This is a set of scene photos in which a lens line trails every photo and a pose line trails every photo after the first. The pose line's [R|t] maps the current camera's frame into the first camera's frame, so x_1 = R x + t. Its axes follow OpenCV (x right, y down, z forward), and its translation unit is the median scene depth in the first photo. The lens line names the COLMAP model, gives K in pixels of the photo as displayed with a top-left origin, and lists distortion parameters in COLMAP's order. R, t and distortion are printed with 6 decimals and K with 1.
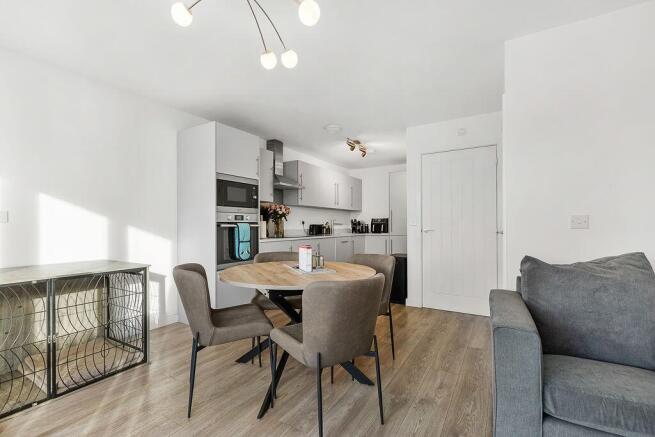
lens RADIAL K [[295.3, 0, 327.1], [0, 295.3, 222.5], [0, 0, 1]] dist [0.009510, -0.000885]
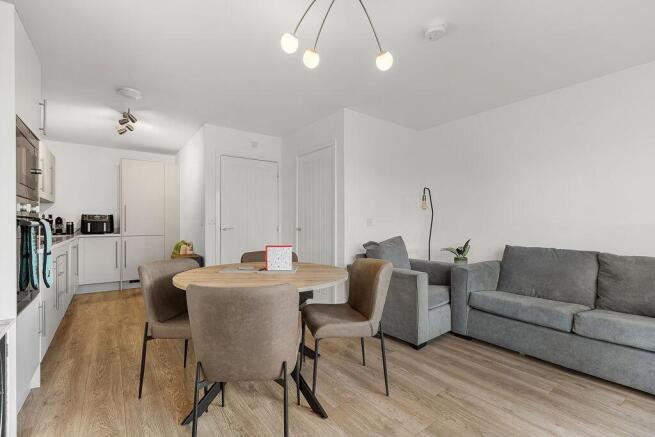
lens RADIAL K [[295.3, 0, 327.6], [0, 295.3, 221.3], [0, 0, 1]] dist [0.009510, -0.000885]
pose [[0.382379, 0.012815, 0.923917, -0.345953], [-0.010606, 0.999899, -0.009479, 0.004993], [-0.923945, -0.006174, 0.382476, 0.184732]]
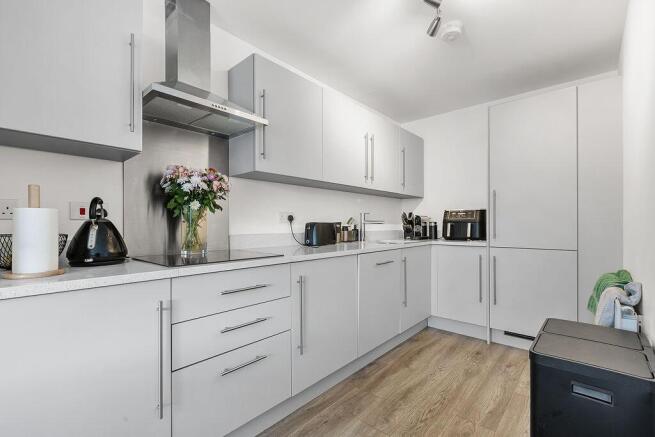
lens RADIAL K [[295.3, 0, 330.4], [0, 295.3, 222.2], [0, 0, 1]] dist [0.009510, -0.000885]
pose [[0.984975, 0.000181, -0.172697, 0.054783], [0.000343, 0.999995, 0.003002, 0.005065], [0.172697, -0.003016, 0.984970, 0.551999]]
